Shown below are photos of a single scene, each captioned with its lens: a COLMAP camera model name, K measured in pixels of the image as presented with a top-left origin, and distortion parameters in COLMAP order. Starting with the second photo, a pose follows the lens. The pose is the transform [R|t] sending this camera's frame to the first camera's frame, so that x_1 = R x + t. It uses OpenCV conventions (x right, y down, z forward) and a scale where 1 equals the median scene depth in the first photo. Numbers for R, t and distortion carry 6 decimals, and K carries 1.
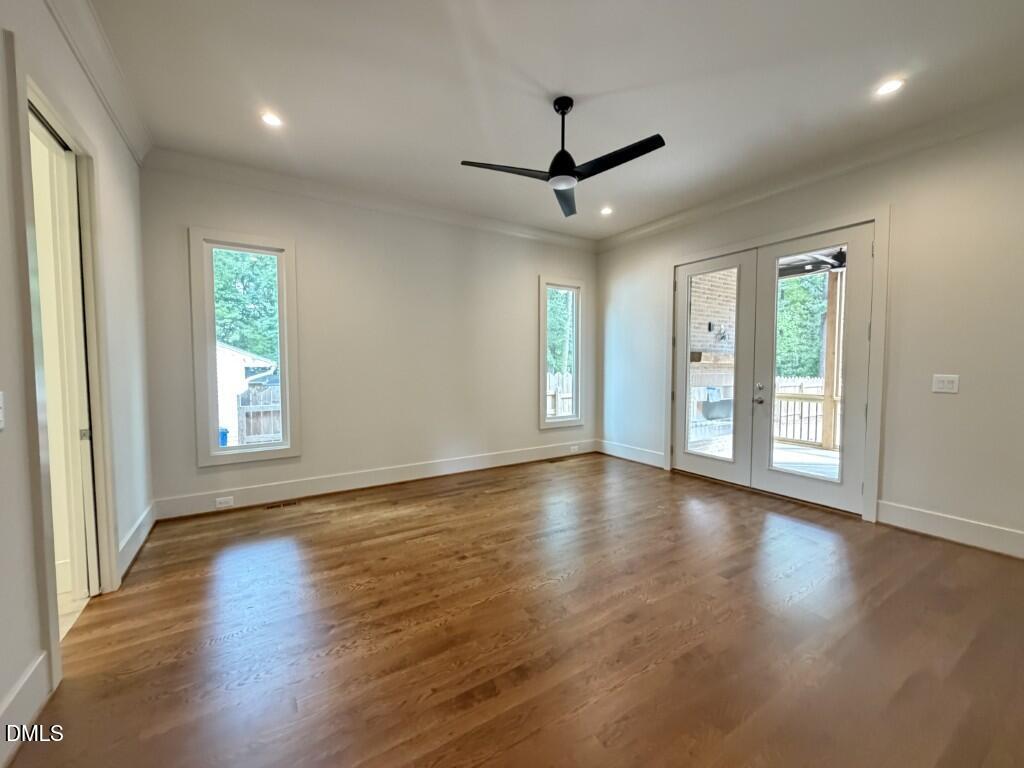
lens RADIAL K [[408.8, 0, 506.8], [0, 408.8, 387.7], [0, 0, 1]] dist [0.000051, 0.000132]
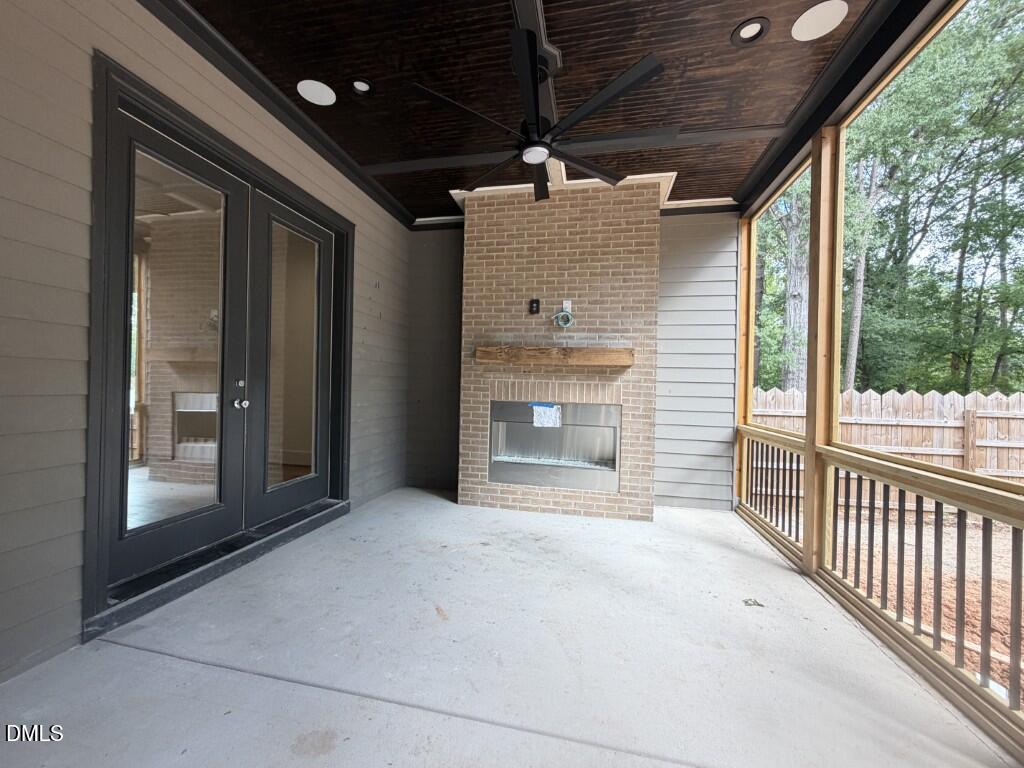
lens RADIAL K [[408.8, 0, 511.8], [0, 408.8, 384.3], [0, 0, 1]] dist [0.000051, 0.000132]
pose [[0.725511, 0.019314, -0.687940, 0.896673], [-0.060416, 0.997534, -0.035710, -0.004916], [0.685554, 0.067471, 0.724889, 0.521481]]
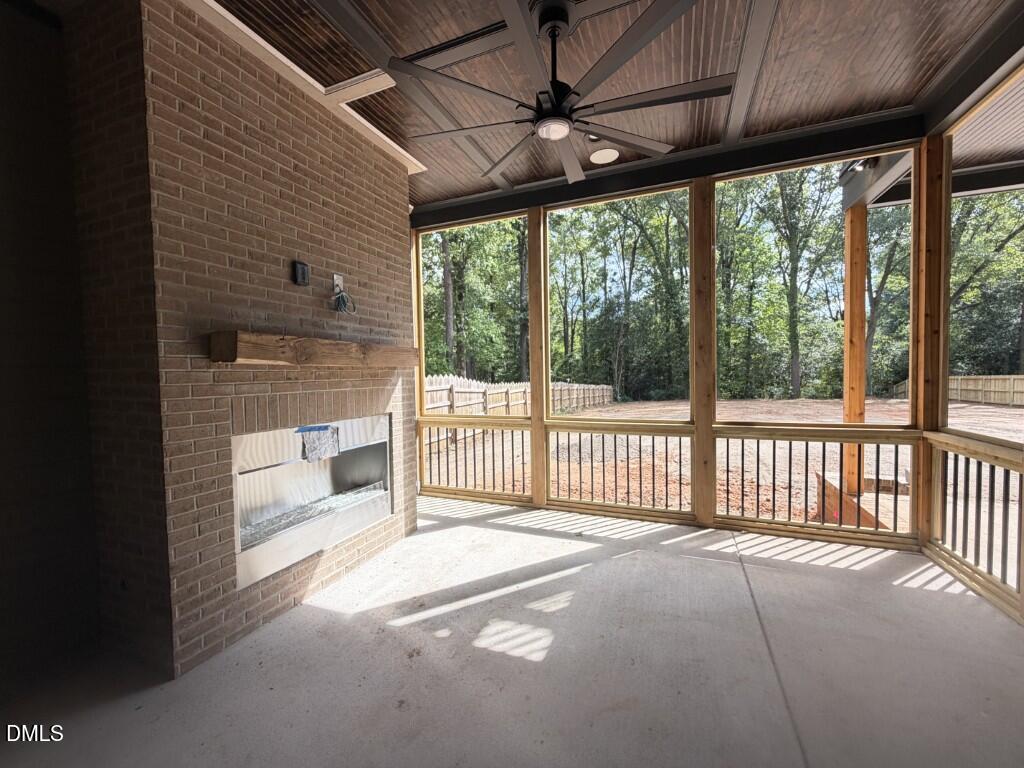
lens RADIAL K [[408.8, 0, 509.1], [0, 408.8, 387.0], [0, 0, 1]] dist [0.000051, 0.000132]
pose [[0.811308, -0.036948, 0.583450, 0.424816], [0.048145, 0.998834, -0.003693, -0.028636], [-0.582633, 0.031087, 0.812141, 0.561835]]
